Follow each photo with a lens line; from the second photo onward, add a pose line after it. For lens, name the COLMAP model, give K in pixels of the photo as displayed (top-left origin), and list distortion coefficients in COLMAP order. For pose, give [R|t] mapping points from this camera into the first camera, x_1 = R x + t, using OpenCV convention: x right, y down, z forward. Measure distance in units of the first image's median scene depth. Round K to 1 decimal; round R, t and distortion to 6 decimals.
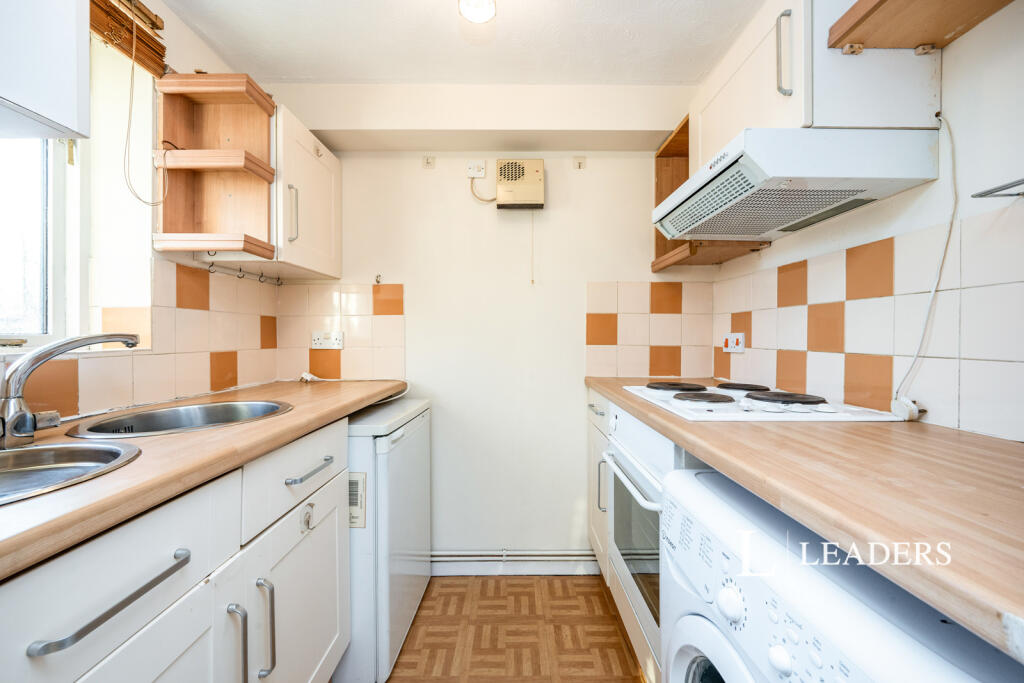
lens RADIAL K [[388.7, 0, 510.6], [0, 388.7, 338.5], [0, 0, 1]] dist [-0.001051, -0.000093]
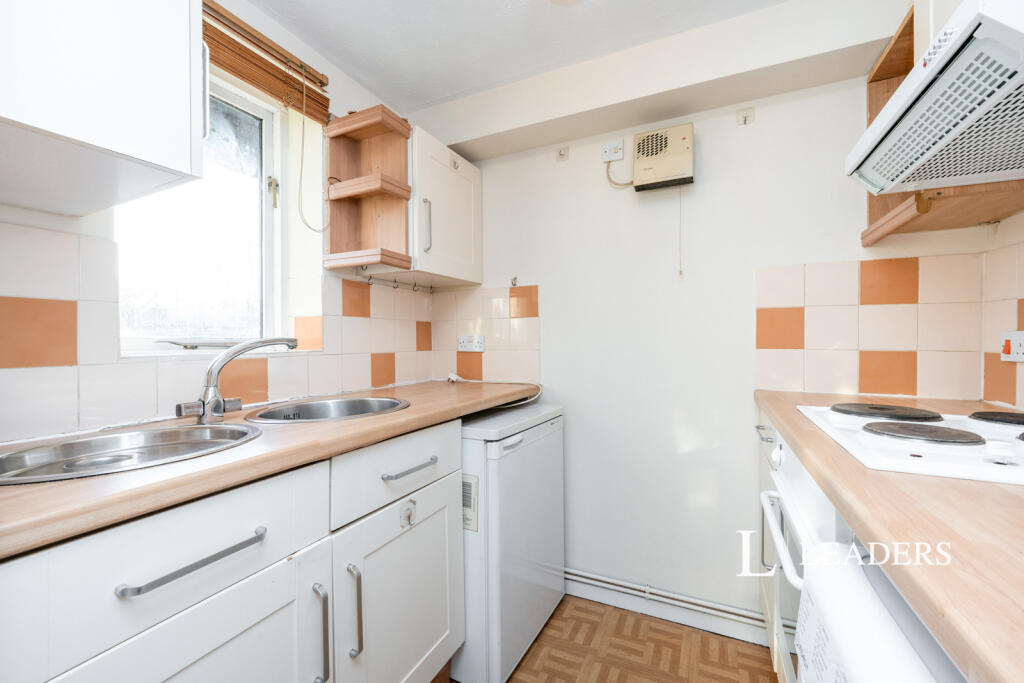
lens RADIAL K [[401.2, 0, 512.0], [0, 401.2, 341.5], [0, 0, 1]] dist [0.000175, -0.000275]
pose [[0.908933, -0.002449, -0.416936, 0.106988], [0.002610, 0.999997, -0.000184, 0.000819], [0.416935, -0.000921, 0.908936, 0.082731]]
